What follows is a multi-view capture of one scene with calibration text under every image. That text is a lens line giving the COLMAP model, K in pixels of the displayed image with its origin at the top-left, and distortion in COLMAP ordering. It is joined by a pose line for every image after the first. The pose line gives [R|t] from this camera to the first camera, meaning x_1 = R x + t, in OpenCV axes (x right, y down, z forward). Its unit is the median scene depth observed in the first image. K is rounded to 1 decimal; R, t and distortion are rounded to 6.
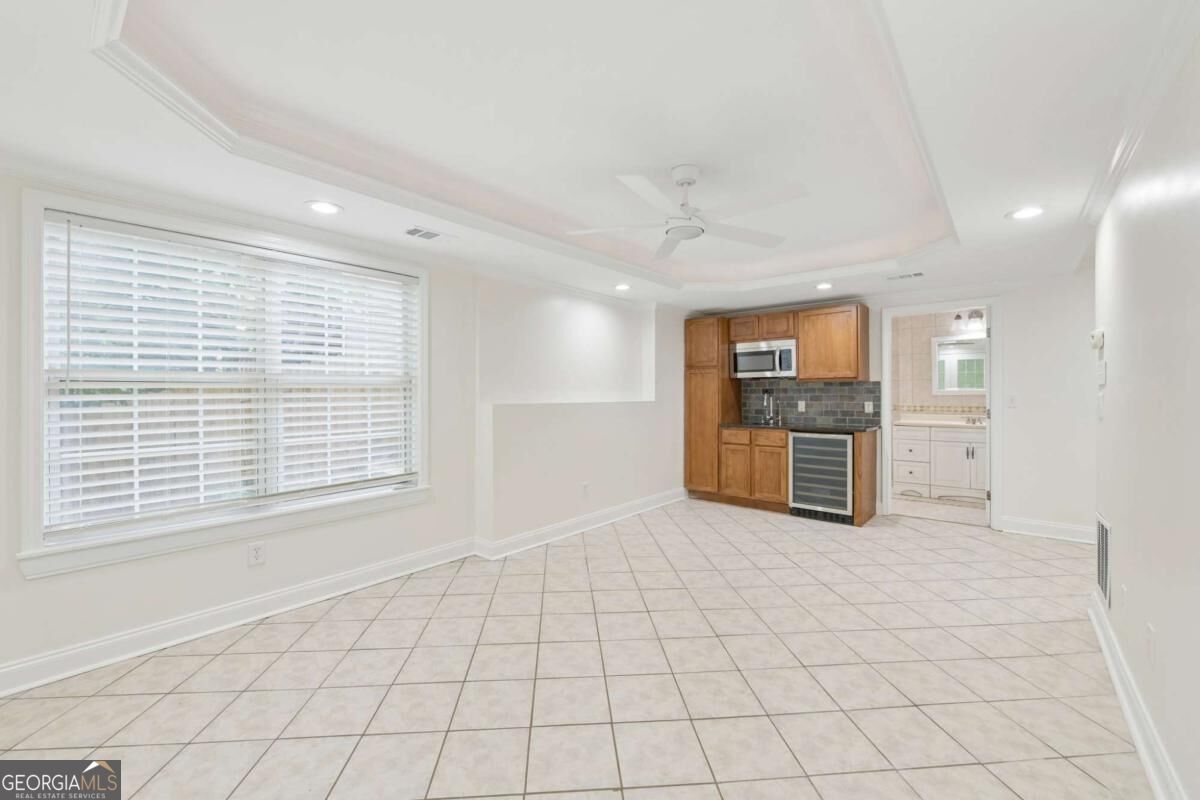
lens RADIAL K [[489.7, 0, 598.1], [0, 489.7, 394.5], [0, 0, 1]] dist [-0.003902, 0.000088]
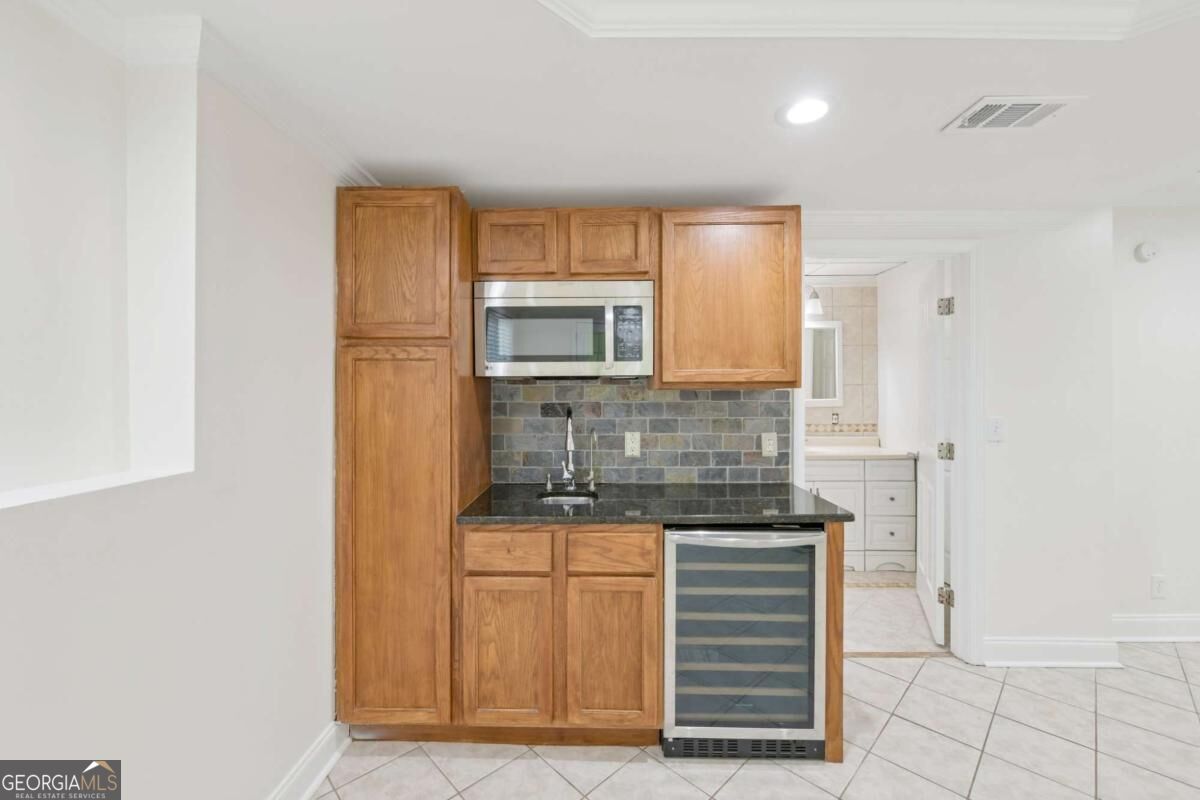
lens RADIAL K [[489.7, 0, 599.8], [0, 489.7, 395.5], [0, 0, 1]] dist [-0.003902, 0.000088]
pose [[0.775405, -0.003200, 0.631456, 0.117285], [-0.001405, 0.999976, 0.006792, -0.023277], [-0.631463, -0.006154, 0.775382, 0.694730]]
